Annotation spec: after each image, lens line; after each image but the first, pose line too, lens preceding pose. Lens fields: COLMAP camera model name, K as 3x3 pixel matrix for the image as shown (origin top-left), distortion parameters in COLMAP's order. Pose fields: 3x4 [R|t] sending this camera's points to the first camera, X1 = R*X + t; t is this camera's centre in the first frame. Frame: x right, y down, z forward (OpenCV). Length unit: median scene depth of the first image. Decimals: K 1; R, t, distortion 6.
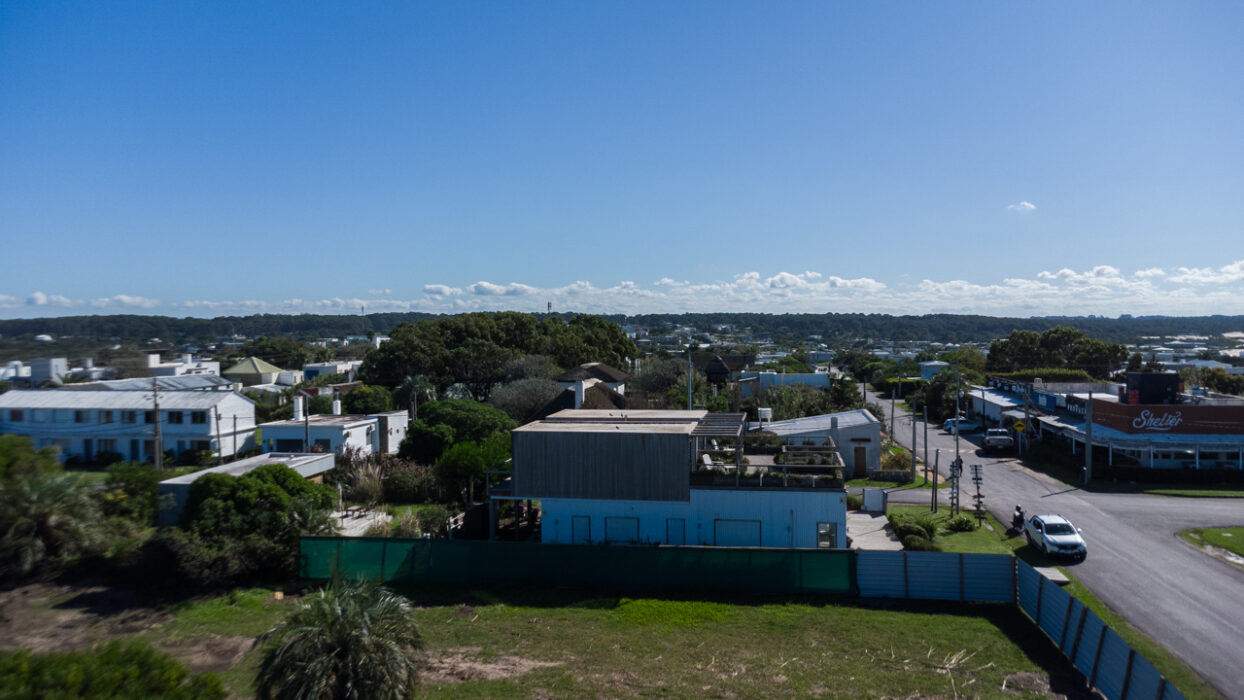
lens RADIAL K [[944.3, 0, 610.6], [0, 944.3, 351.7], [0, 0, 1]] dist [0.034836, -0.025212]
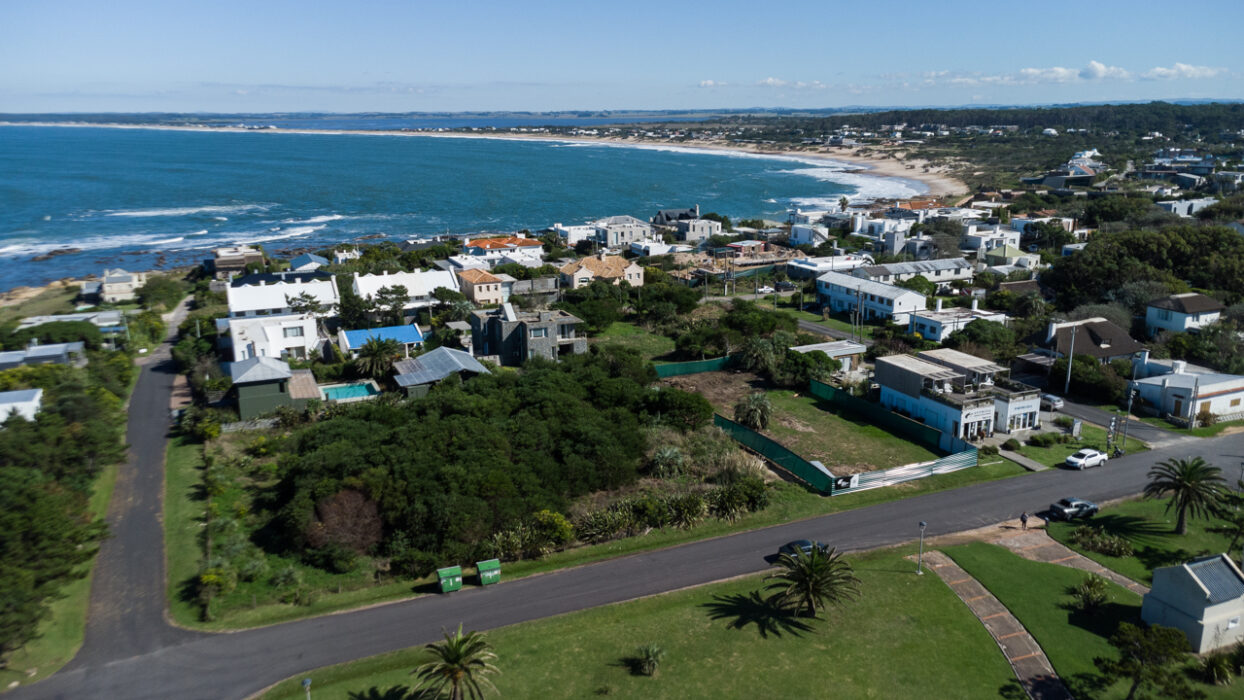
lens RADIAL K [[944.3, 0, 615.9], [0, 944.3, 340.0], [0, 0, 1]] dist [0.034836, -0.025212]
pose [[0.555389, 0.199384, -0.807335, 1.695975], [-0.018648, 0.973574, 0.227611, -0.581413], [0.831382, -0.111357, 0.544430, -1.098607]]
